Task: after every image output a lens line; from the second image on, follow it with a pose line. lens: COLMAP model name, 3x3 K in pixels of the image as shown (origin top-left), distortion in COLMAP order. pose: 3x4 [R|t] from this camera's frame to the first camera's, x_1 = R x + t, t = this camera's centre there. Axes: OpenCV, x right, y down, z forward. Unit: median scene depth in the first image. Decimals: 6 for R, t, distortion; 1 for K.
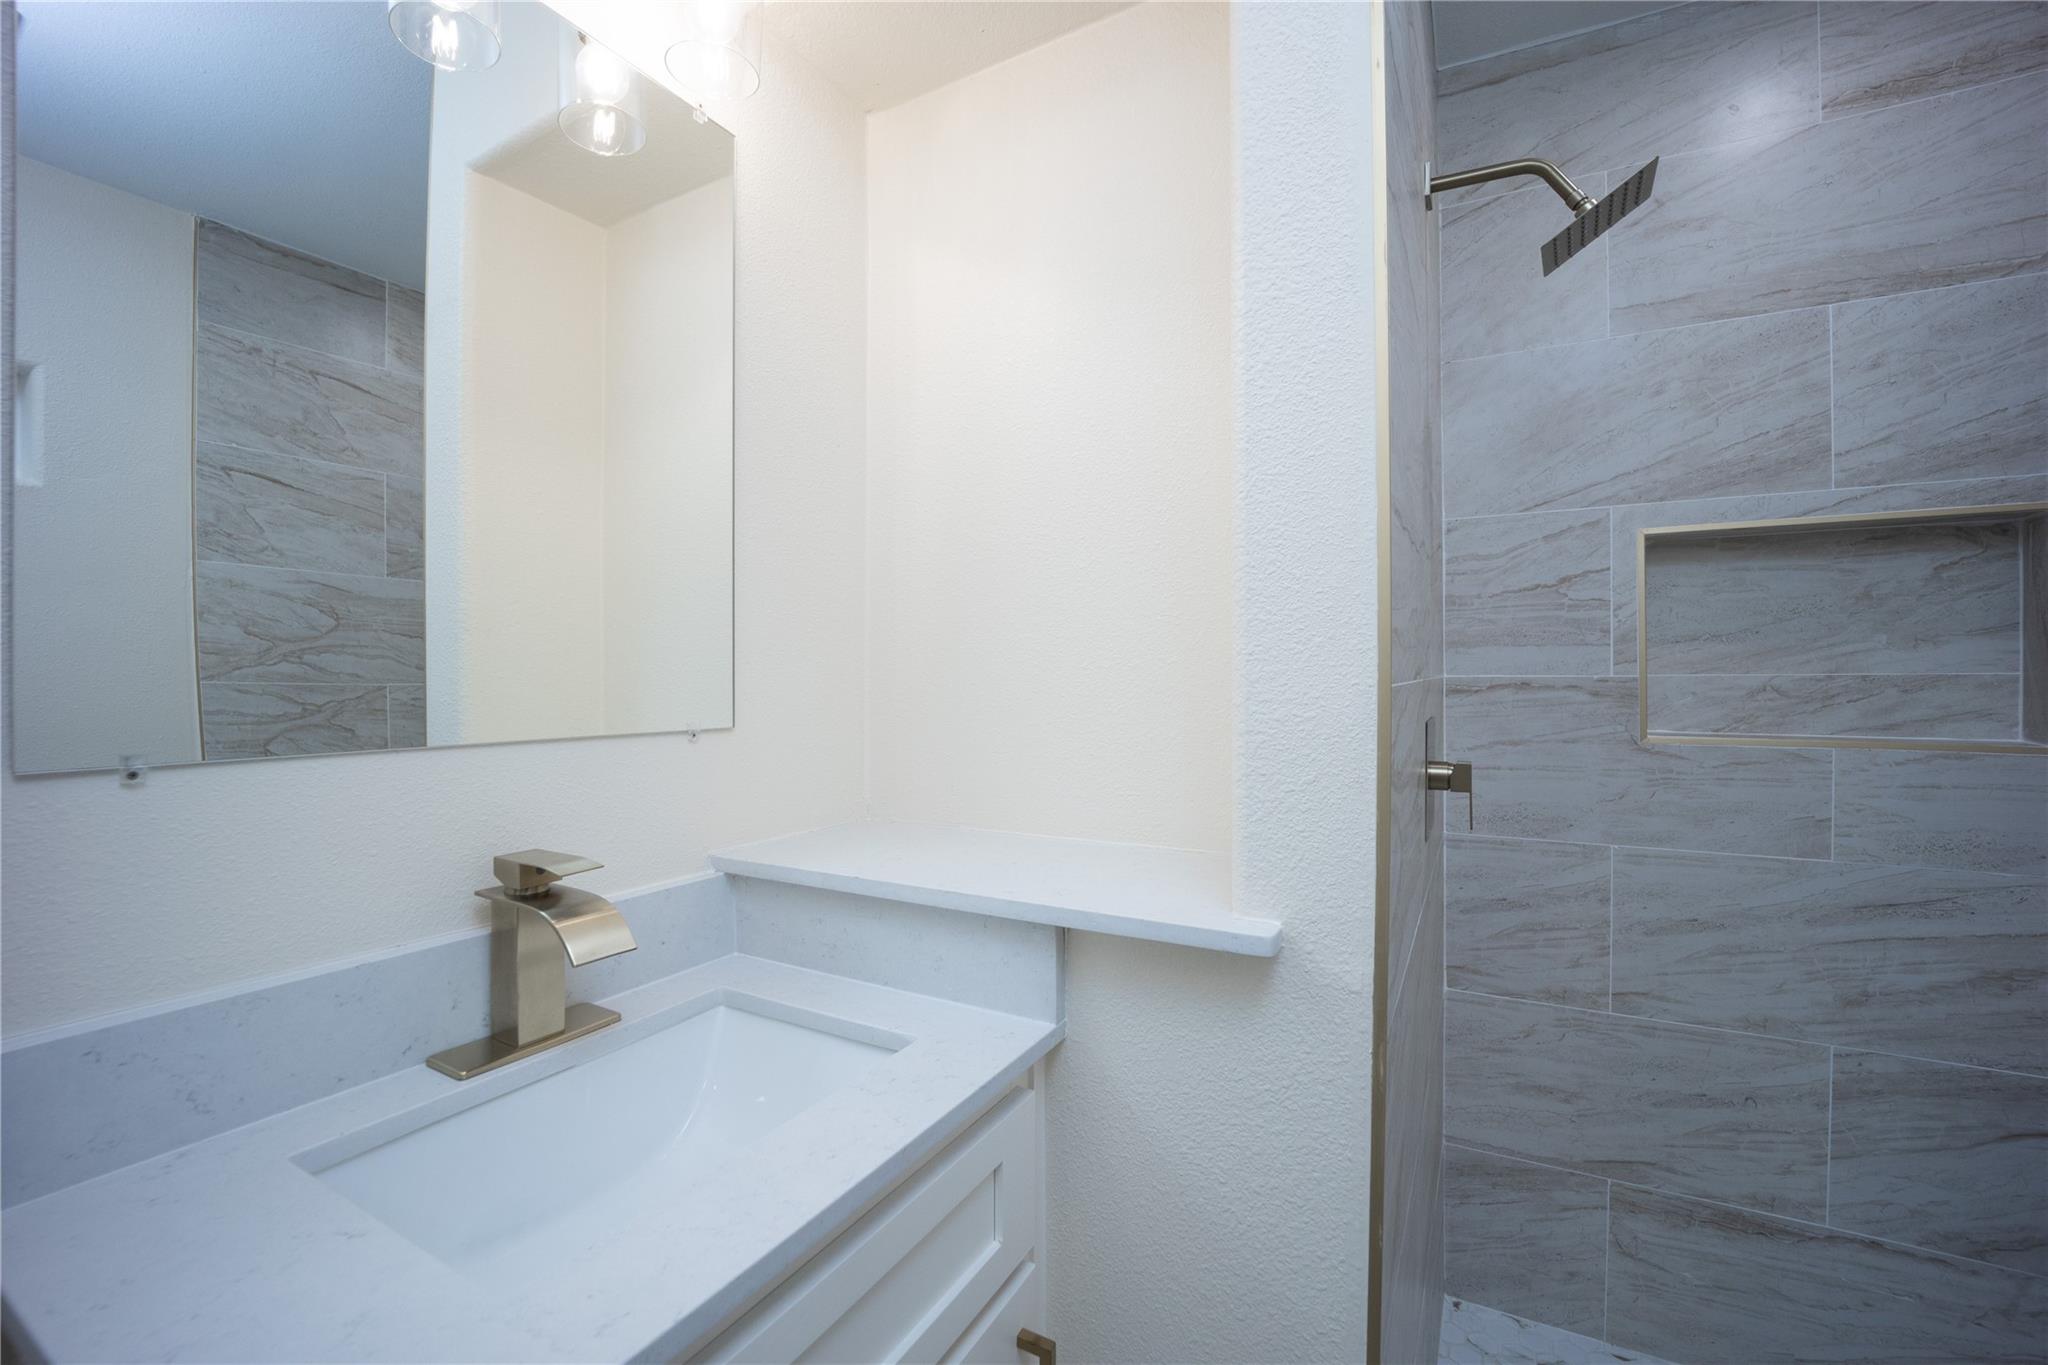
lens RADIAL K [[868.7, 0, 1010.0], [0, 868.7, 685.6], [0, 0, 1]] dist [-0.021762, 0.000963]
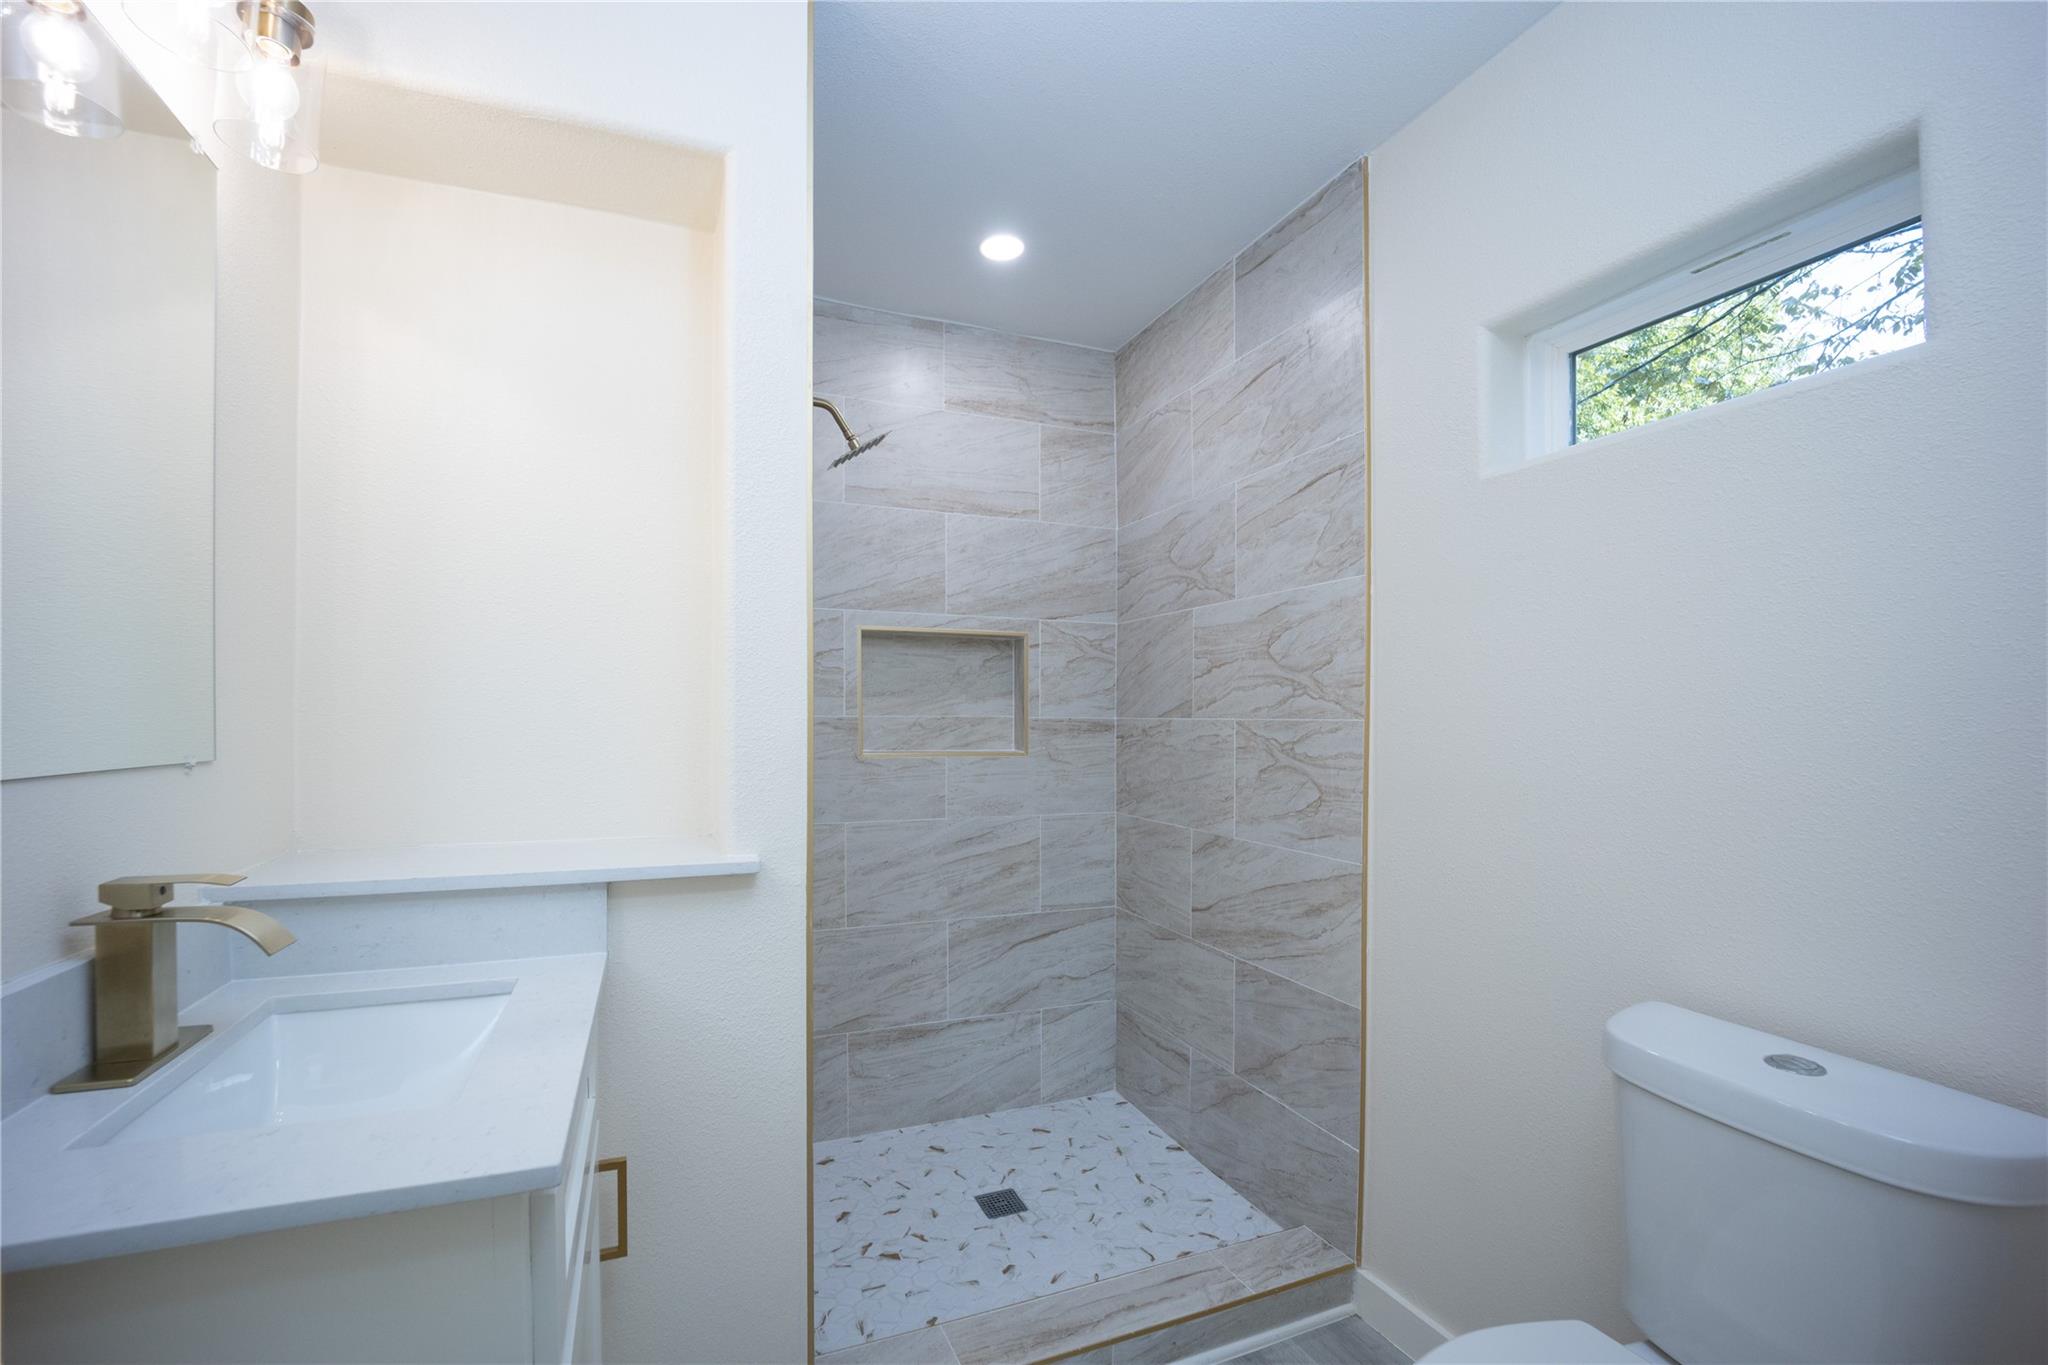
lens RADIAL K [[868.7, 0, 1035.3], [0, 868.7, 721.8], [0, 0, 1]] dist [-0.021762, 0.000963]
pose [[0.599338, 0.002003, 0.800493, -0.399534], [0.003066, 0.999984, -0.004797, 0.008544], [-0.800490, 0.005329, 0.599323, -0.261525]]
